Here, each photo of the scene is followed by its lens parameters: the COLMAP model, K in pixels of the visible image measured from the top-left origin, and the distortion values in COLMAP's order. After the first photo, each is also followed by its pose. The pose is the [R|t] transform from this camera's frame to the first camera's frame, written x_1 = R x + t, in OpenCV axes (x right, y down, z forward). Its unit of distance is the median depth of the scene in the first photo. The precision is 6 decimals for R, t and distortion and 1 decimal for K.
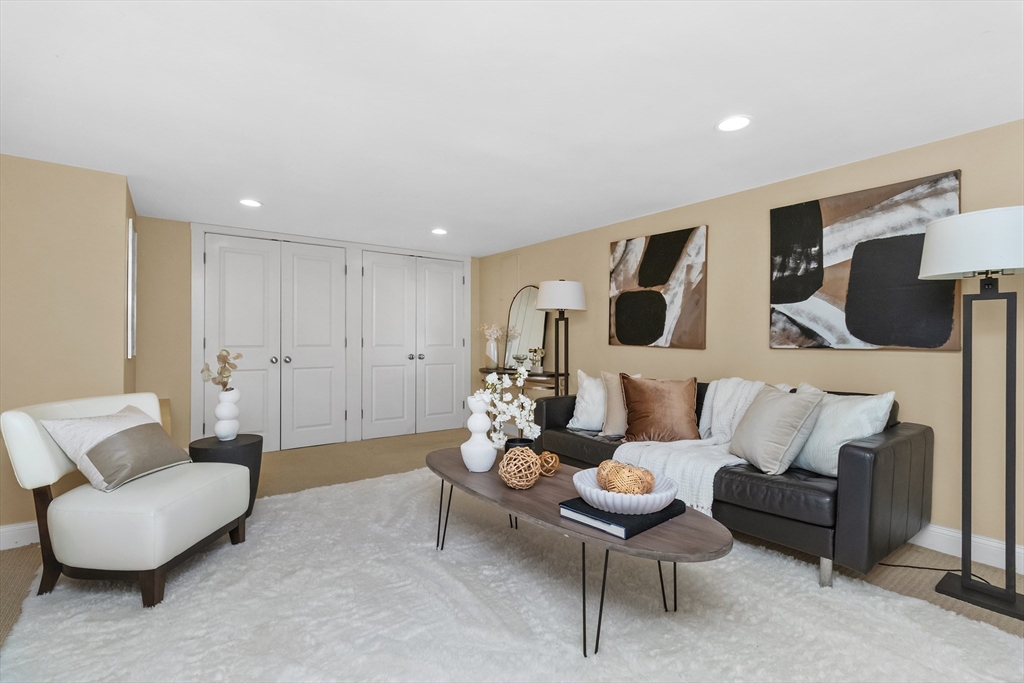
lens RADIAL K [[475.9, 0, 509.9], [0, 475.9, 334.5], [0, 0, 1]] dist [0.003686, 0.000484]
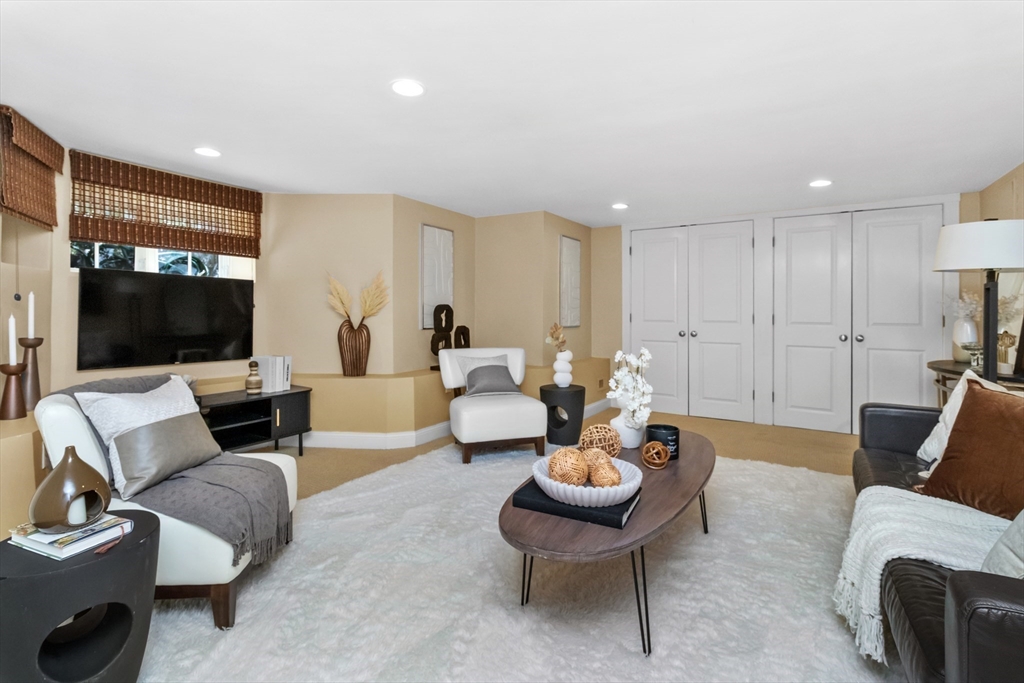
lens RADIAL K [[475.9, 0, 494.0], [0, 475.9, 314.5], [0, 0, 1]] dist [0.003686, 0.000484]
pose [[0.359829, 0.001912, -0.933016, 0.373065], [0.007723, 0.999958, 0.005027, -0.001269], [0.932986, -0.009014, 0.359799, 0.177270]]
